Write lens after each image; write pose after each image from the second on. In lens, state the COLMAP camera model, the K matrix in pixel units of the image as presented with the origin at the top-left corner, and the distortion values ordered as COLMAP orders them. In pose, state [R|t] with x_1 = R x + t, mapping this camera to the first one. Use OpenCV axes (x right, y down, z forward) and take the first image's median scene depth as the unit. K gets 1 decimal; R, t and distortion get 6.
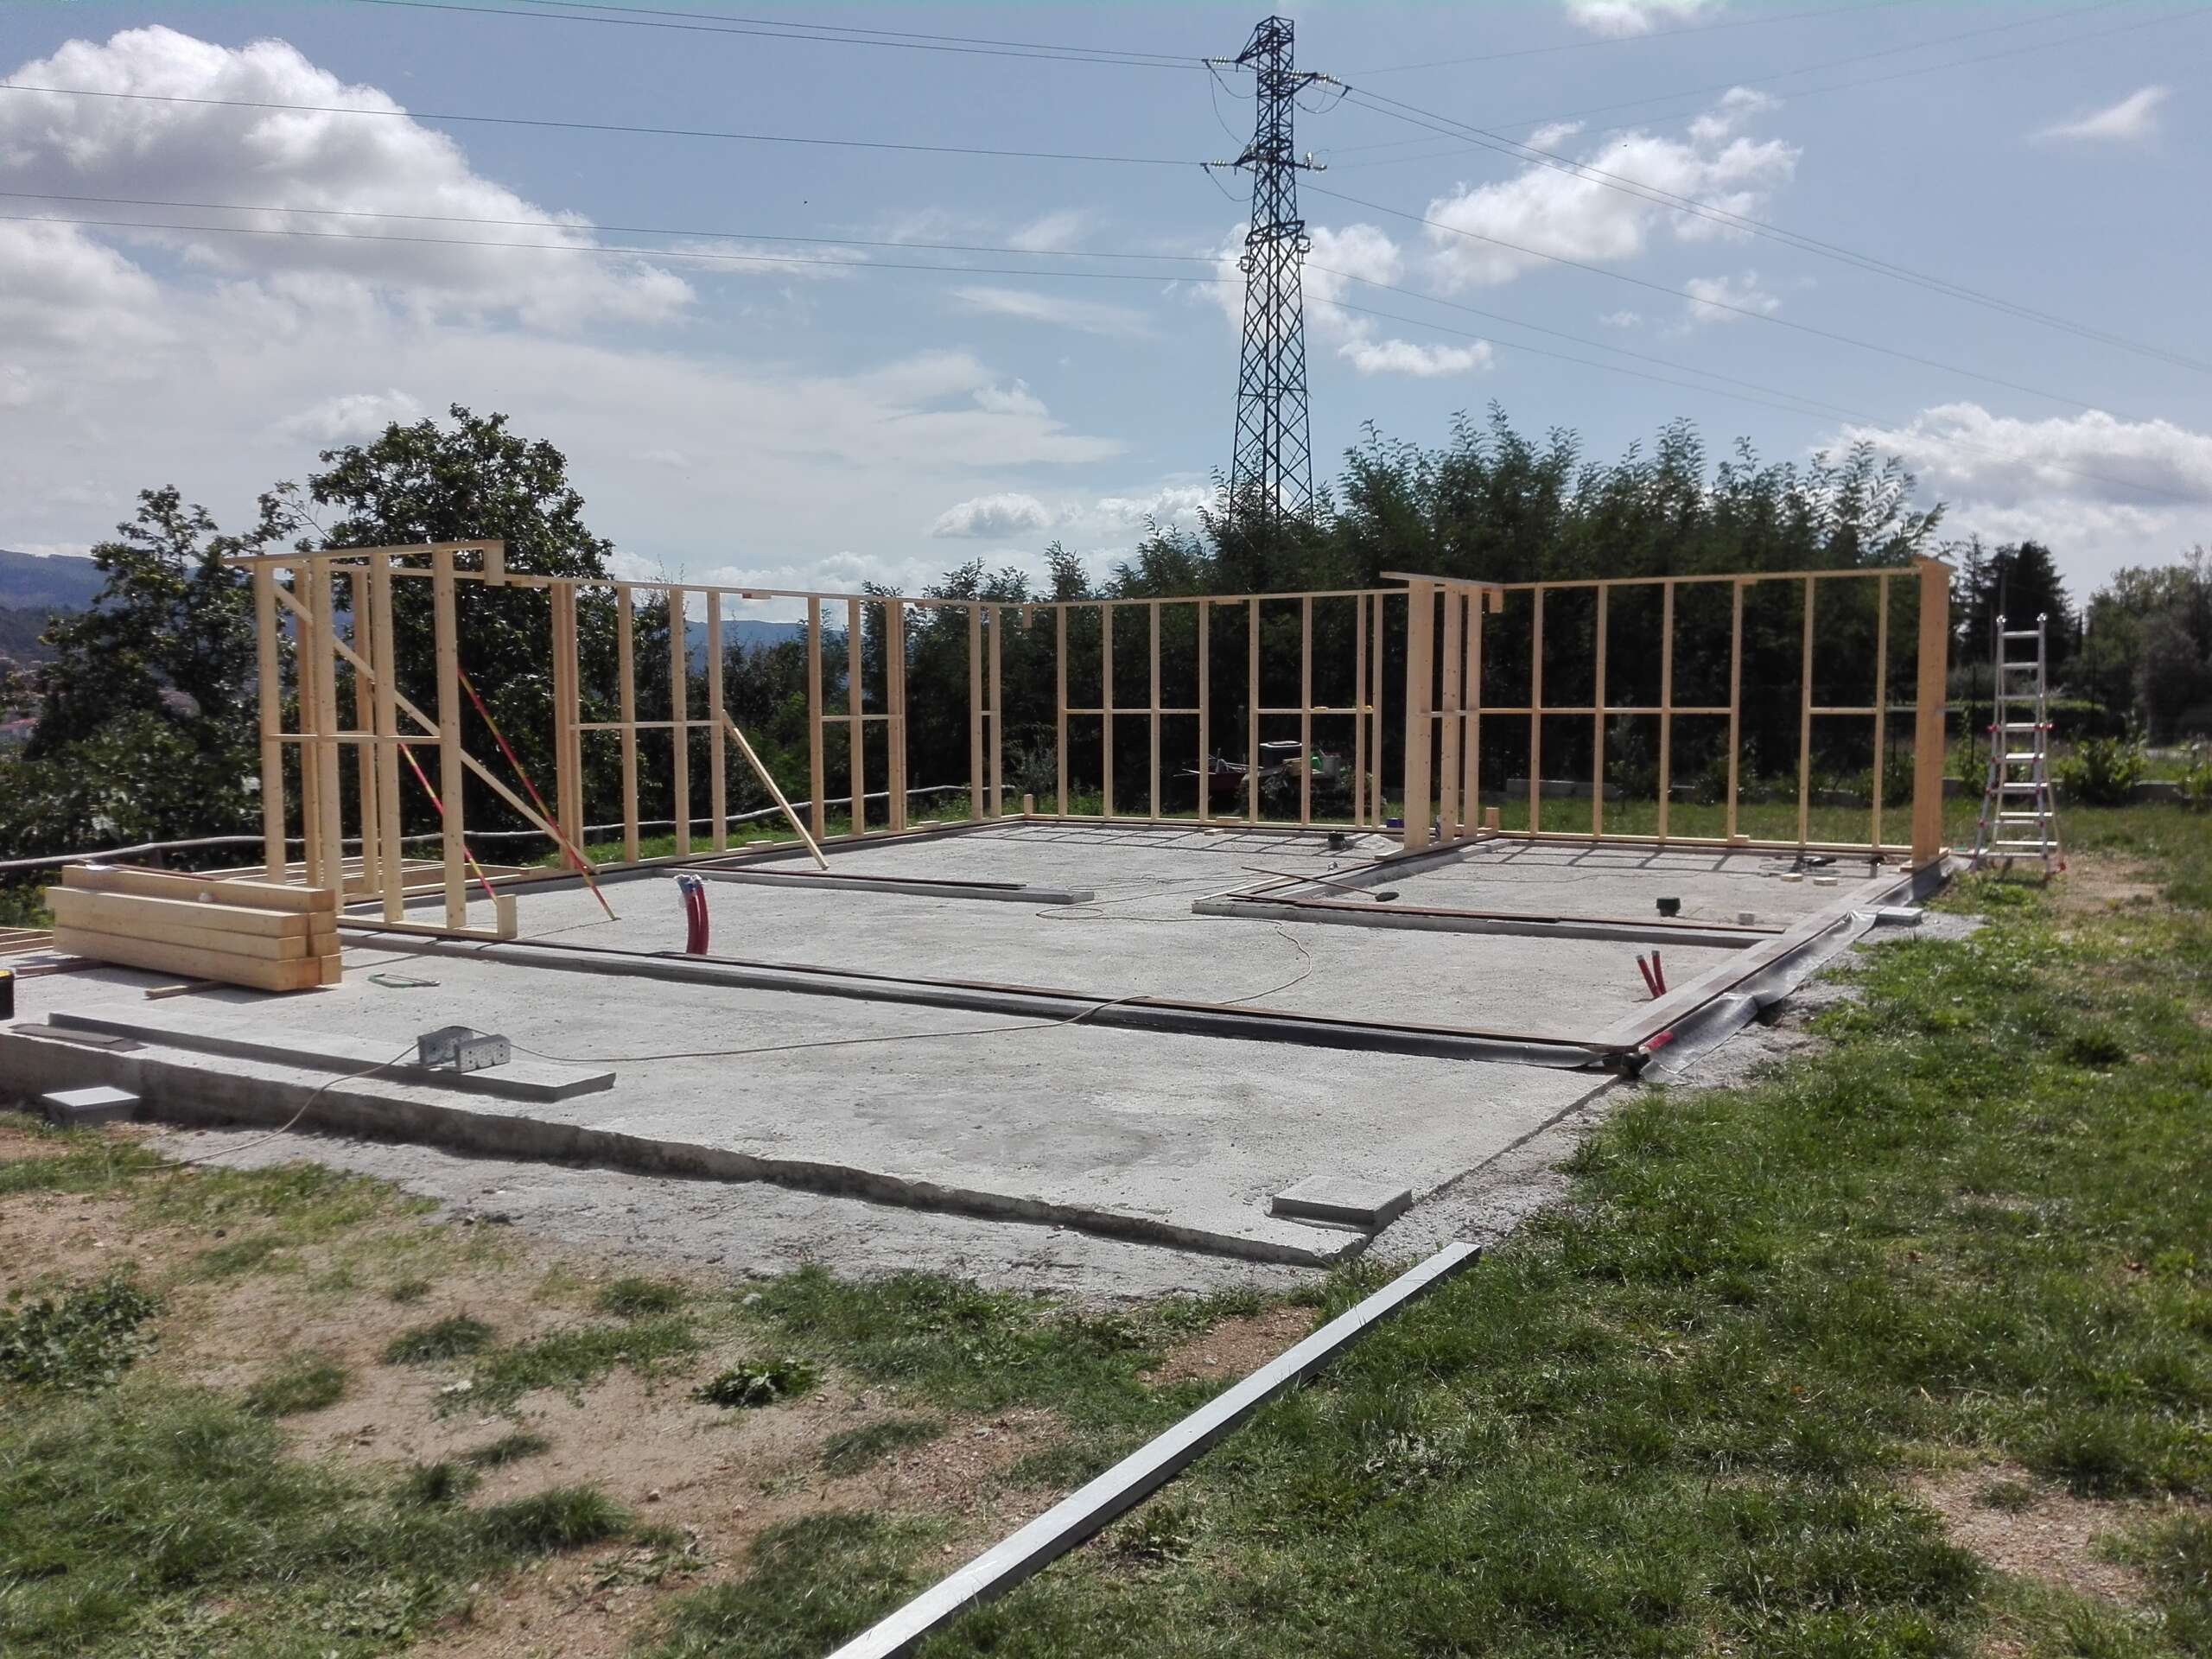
lens RADIAL K [[1799.1, 0, 1106.0], [0, 1799.1, 829.5], [0, 0, 1]] dist [0.131605, -0.275758]
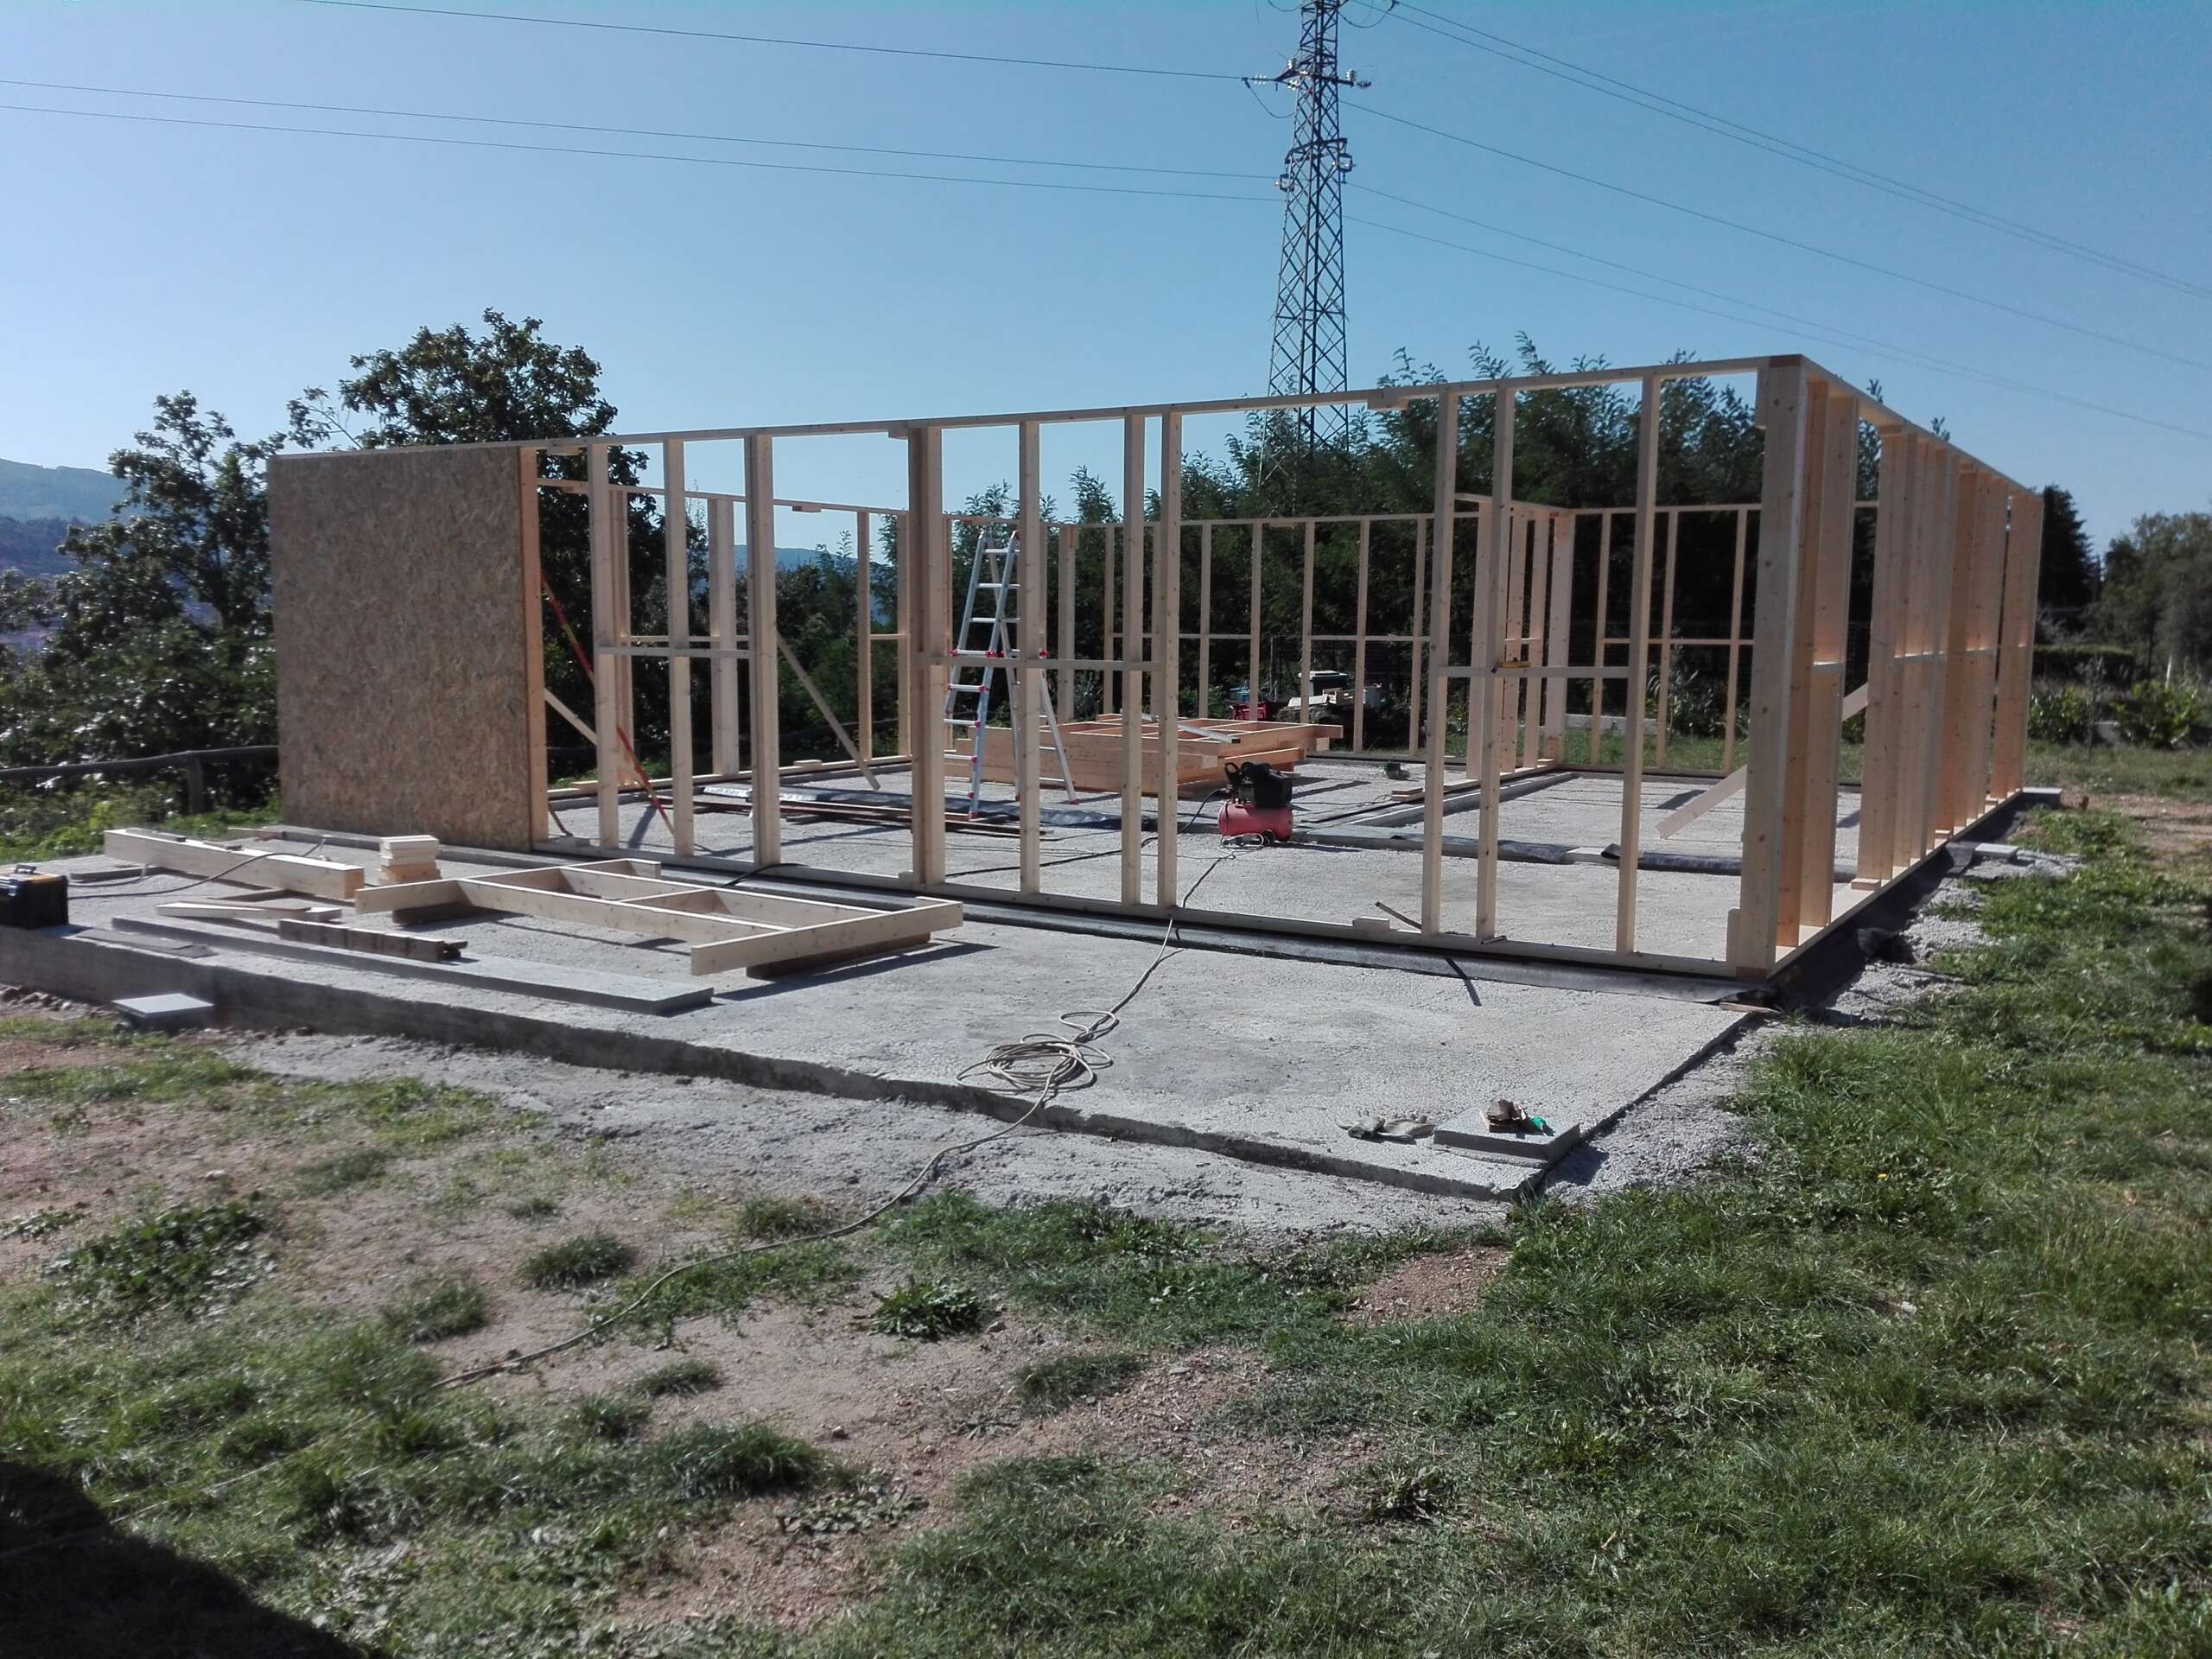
lens RADIAL K [[1790.0, 0, 1104.9], [0, 1790.0, 843.2], [0, 0, 1]] dist [0.106138, -0.191468]
pose [[0.999852, 0.017116, -0.001664, -0.065627], [-0.017024, 0.998836, 0.045124, 0.011089], [0.002435, -0.045089, 0.998980, 0.050618]]
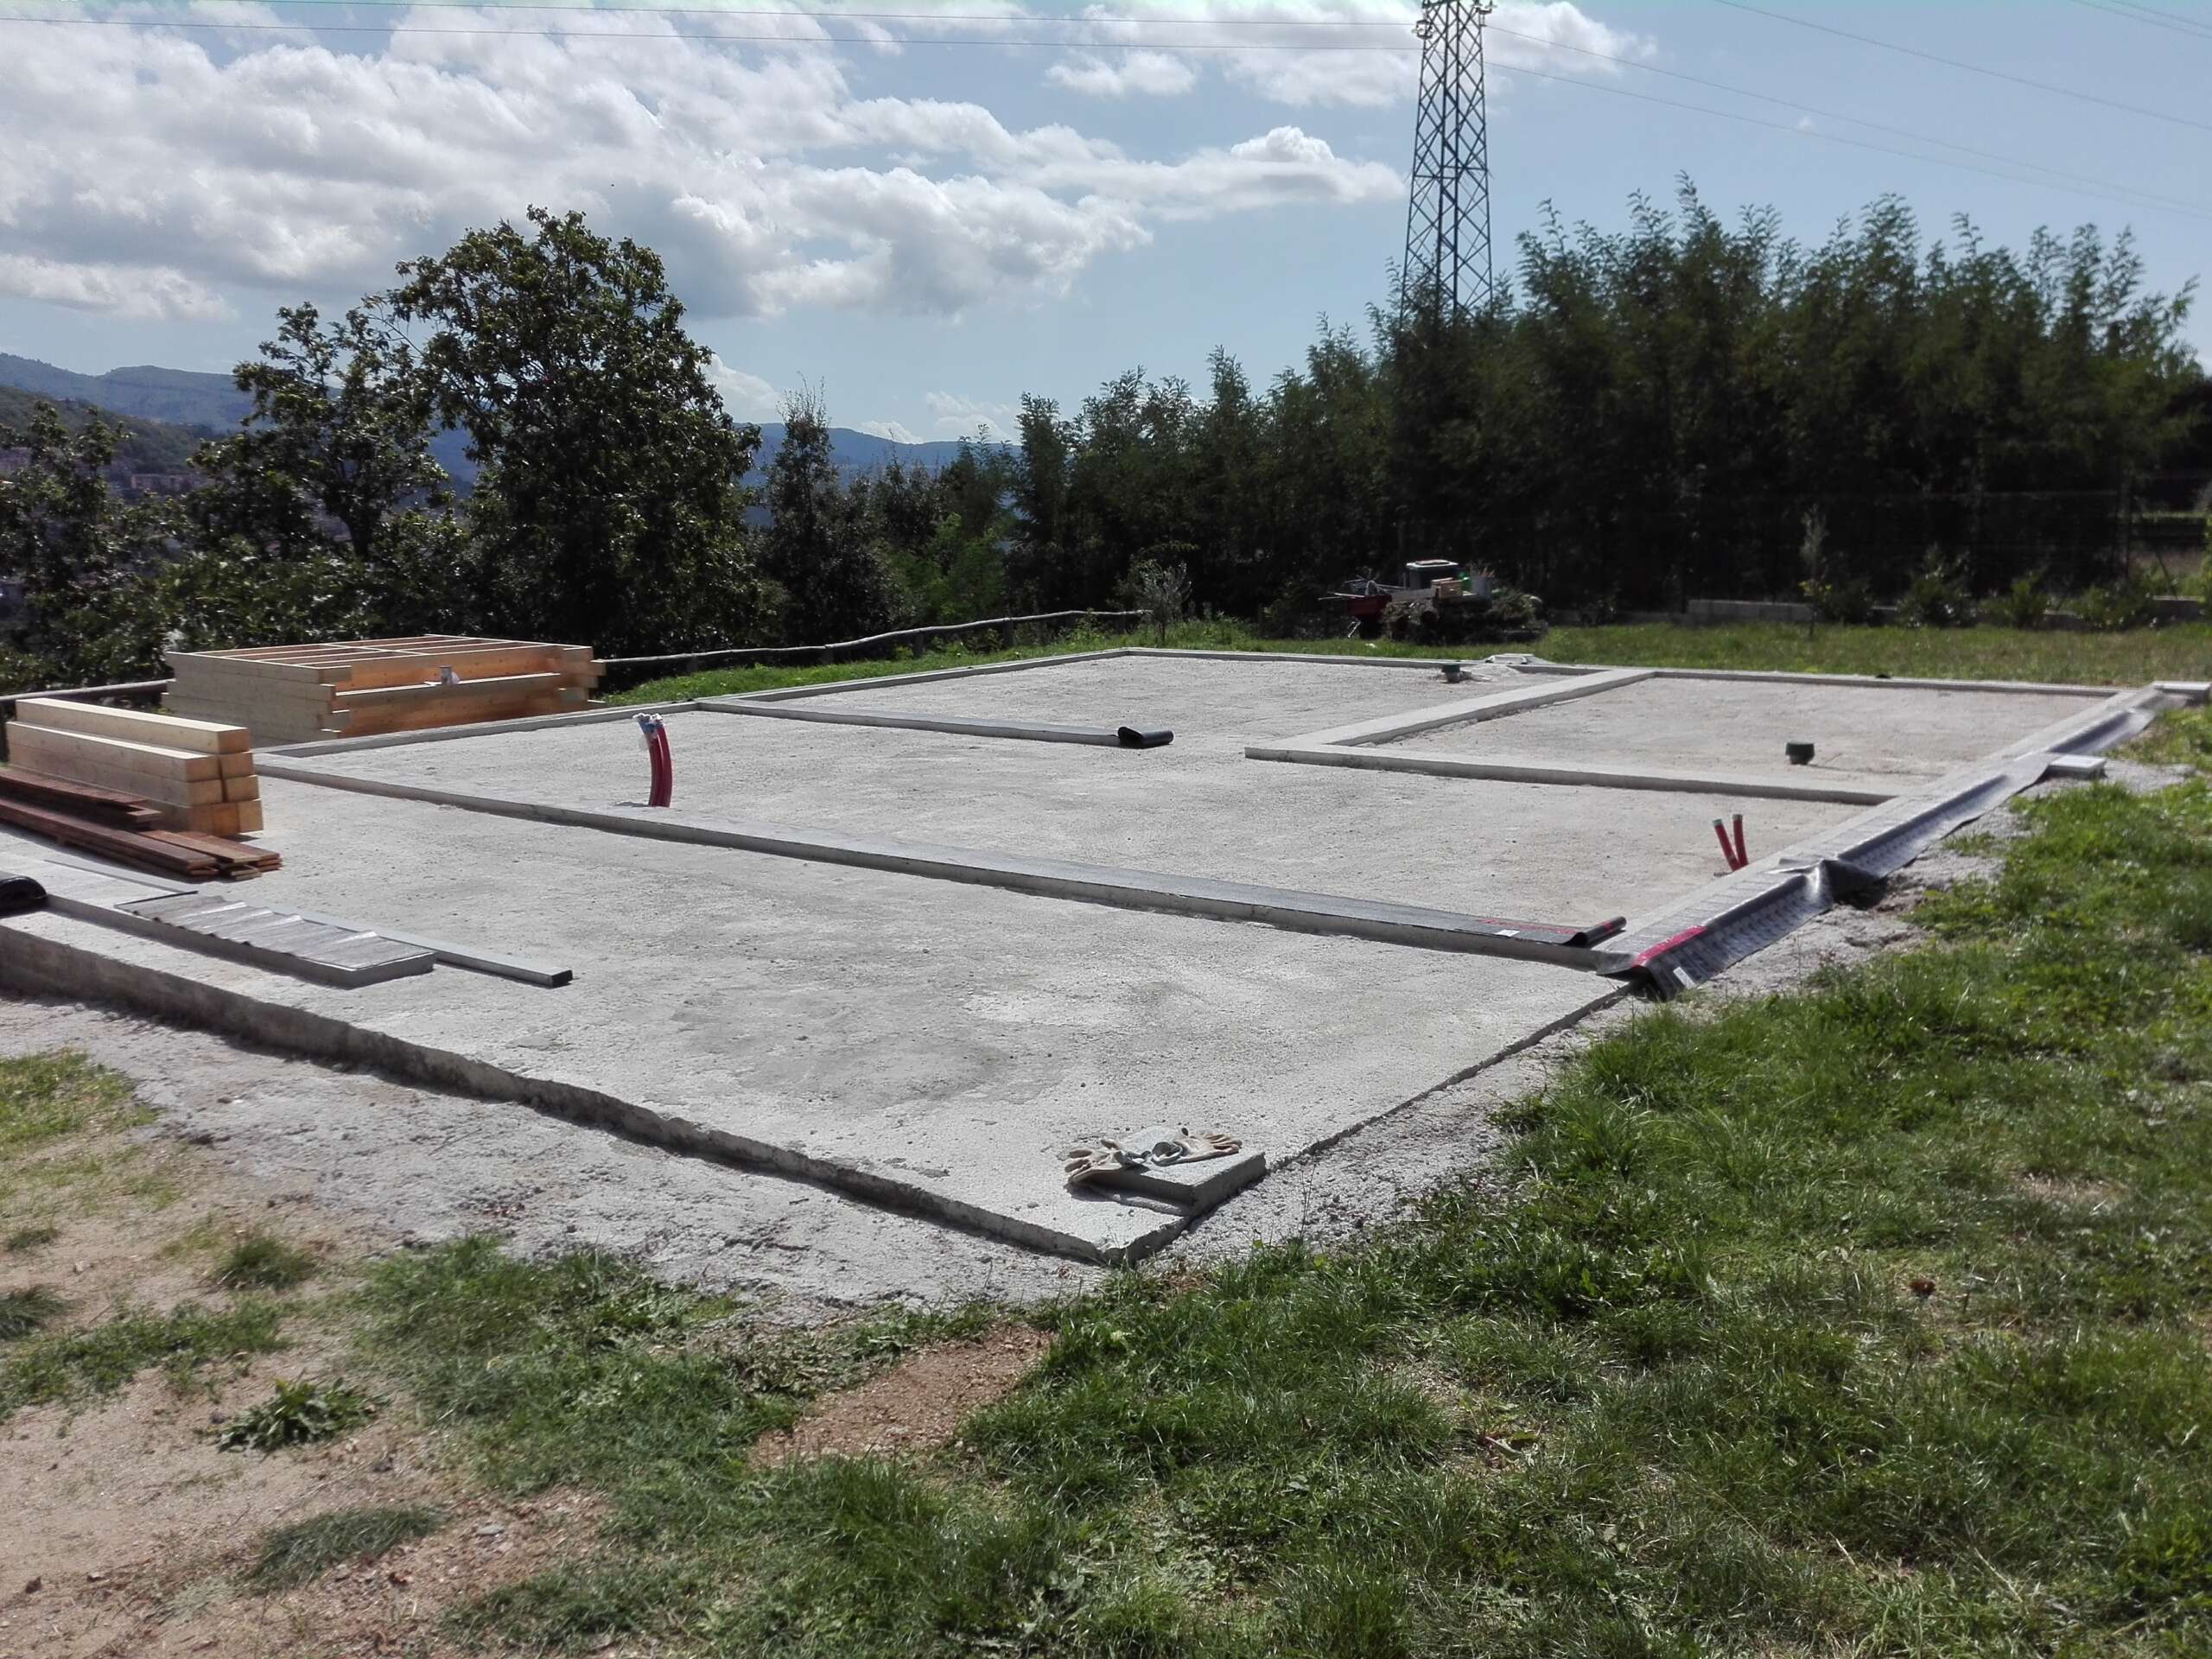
lens RADIAL K [[1799.1, 0, 1106.0], [0, 1799.1, 829.5], [0, 0, 1]] dist [0.131605, -0.275758]
pose [[0.993363, 0.012132, -0.114379, 0.152105], [-0.000875, 0.995190, 0.097963, -0.009623], [0.115017, -0.097213, 0.988595, 0.204334]]
